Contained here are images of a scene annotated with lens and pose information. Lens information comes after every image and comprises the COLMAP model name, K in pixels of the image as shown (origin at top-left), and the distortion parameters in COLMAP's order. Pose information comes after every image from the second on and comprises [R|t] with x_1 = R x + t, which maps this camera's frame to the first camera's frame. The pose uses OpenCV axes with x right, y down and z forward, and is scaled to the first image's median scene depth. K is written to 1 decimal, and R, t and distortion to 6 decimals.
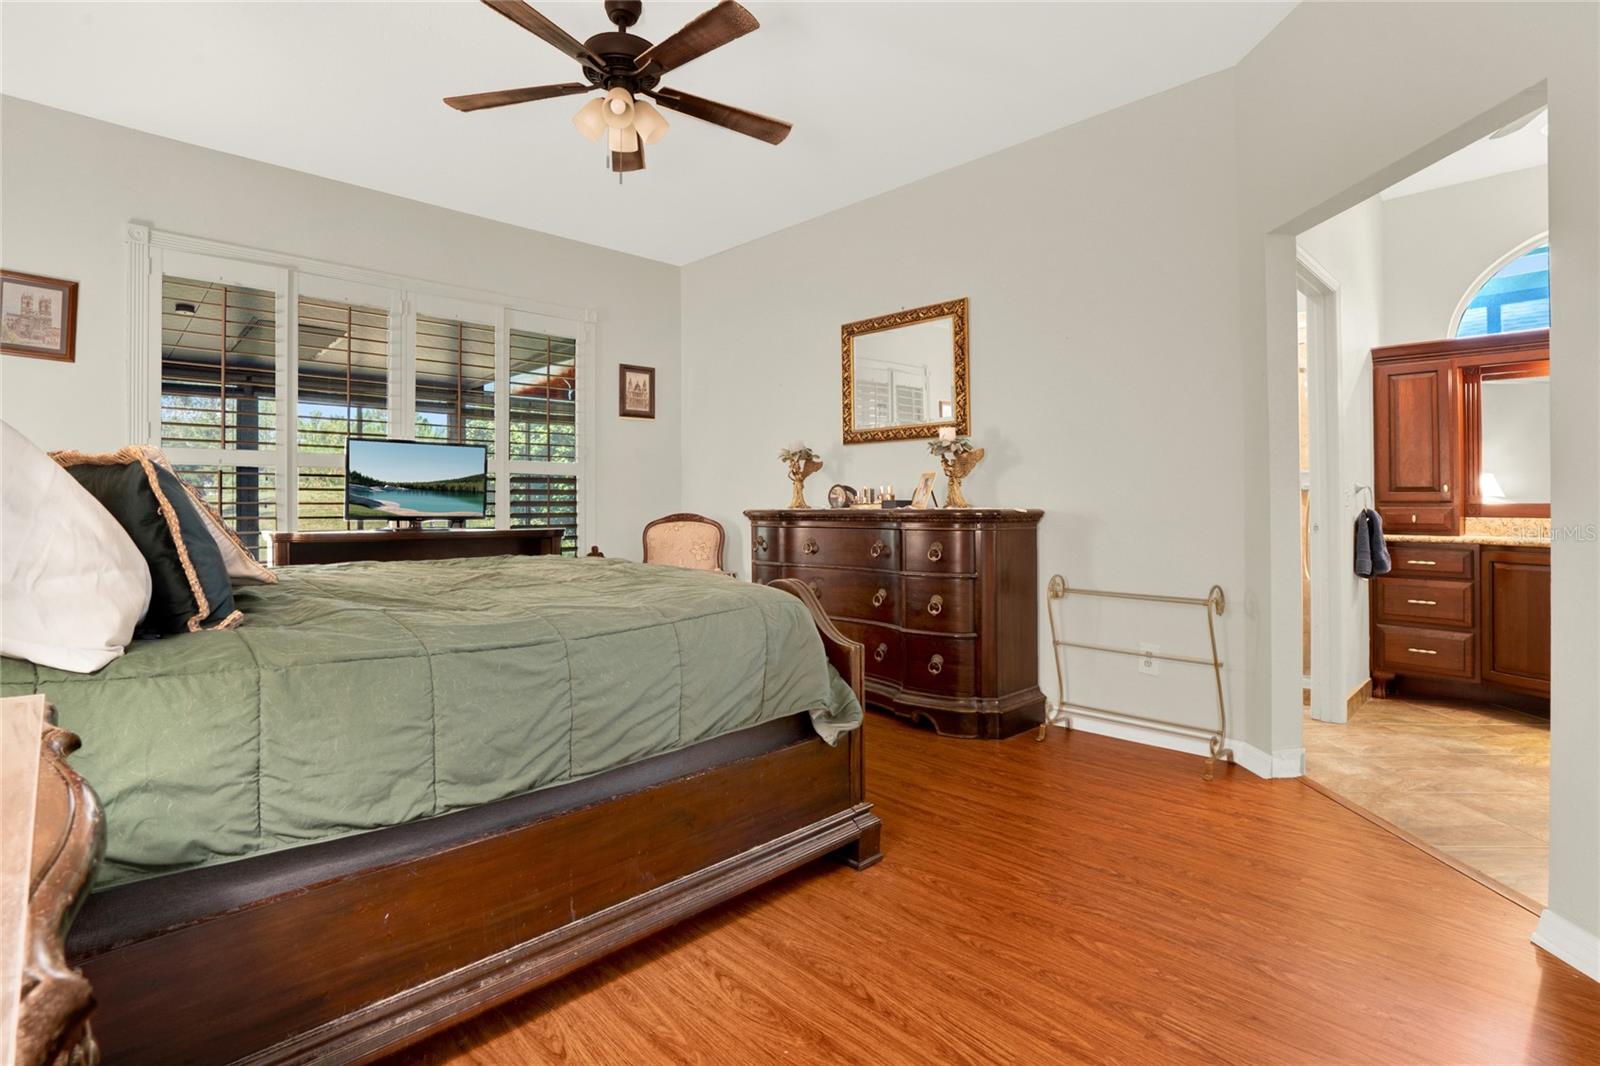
lens RADIAL K [[766.0, 0, 797.3], [0, 766.0, 507.1], [0, 0, 1]] dist [-0.057931, 0.016486]
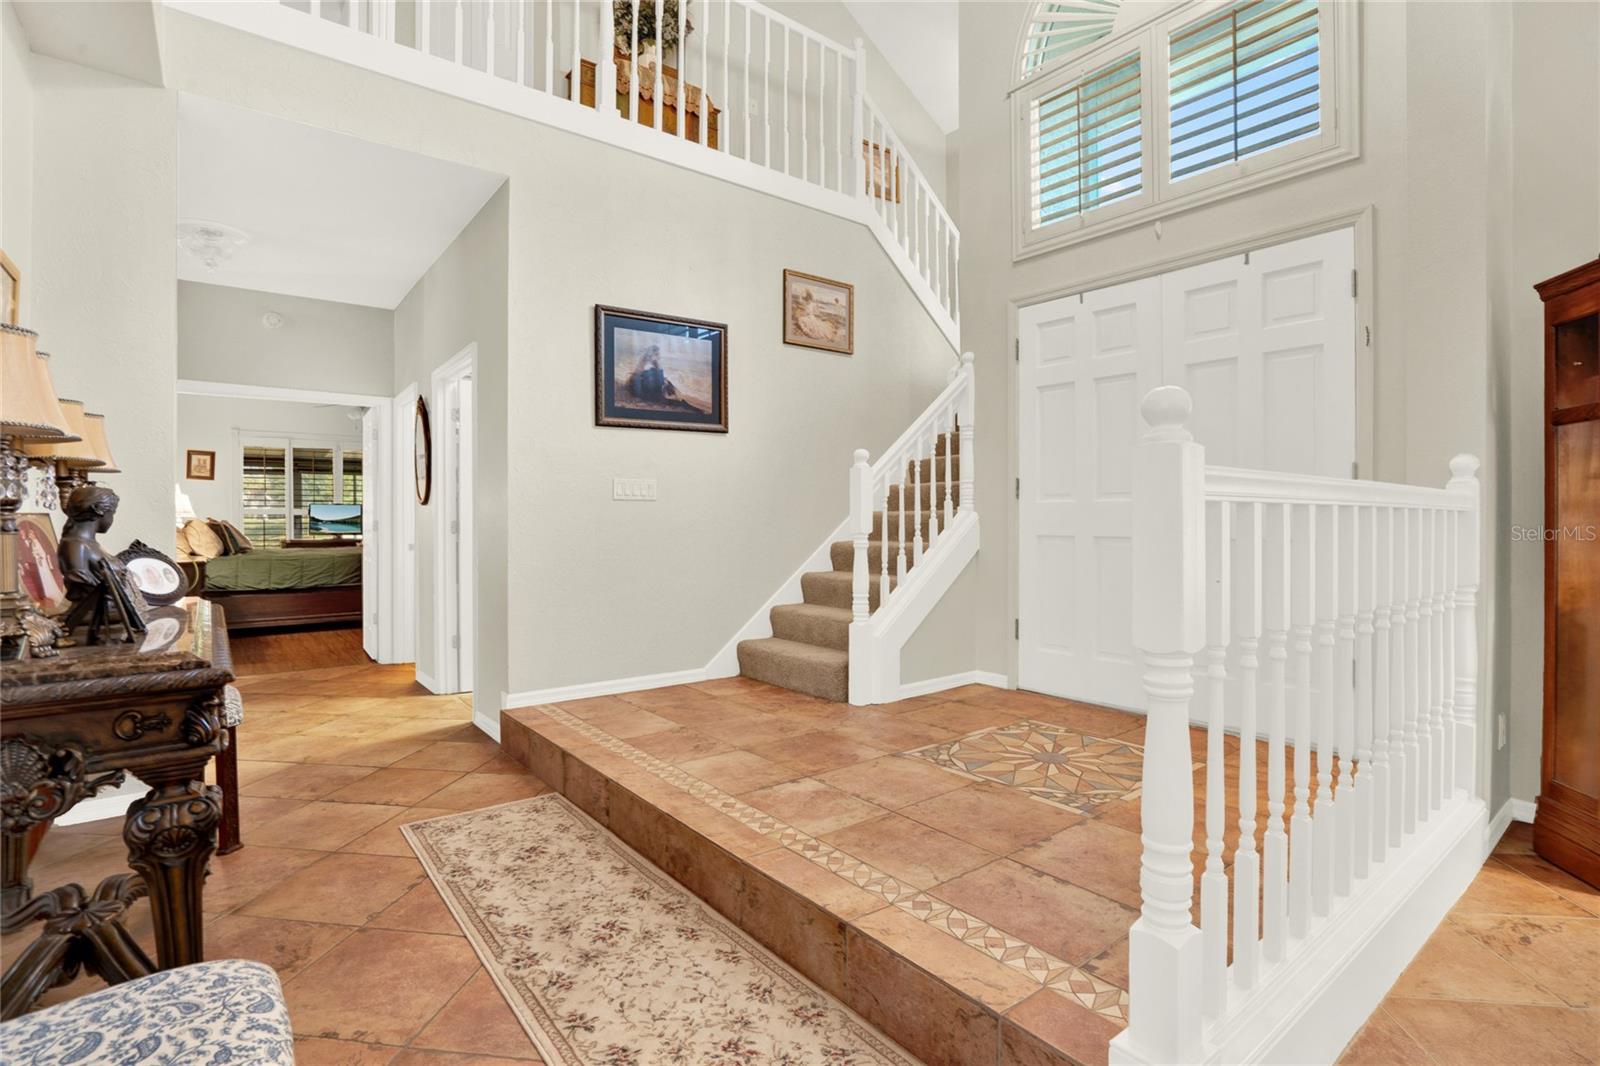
lens RADIAL K [[770.1, 0, 800.0], [0, 770.1, 533.0], [0, 0, 1]] dist [-0.049831, 0.015649]
pose [[0.991973, 0.001692, -0.126439, 1.693021], [-0.000186, 0.999929, 0.011921, -0.025379], [0.126450, -0.011802, 0.991903, -1.658597]]
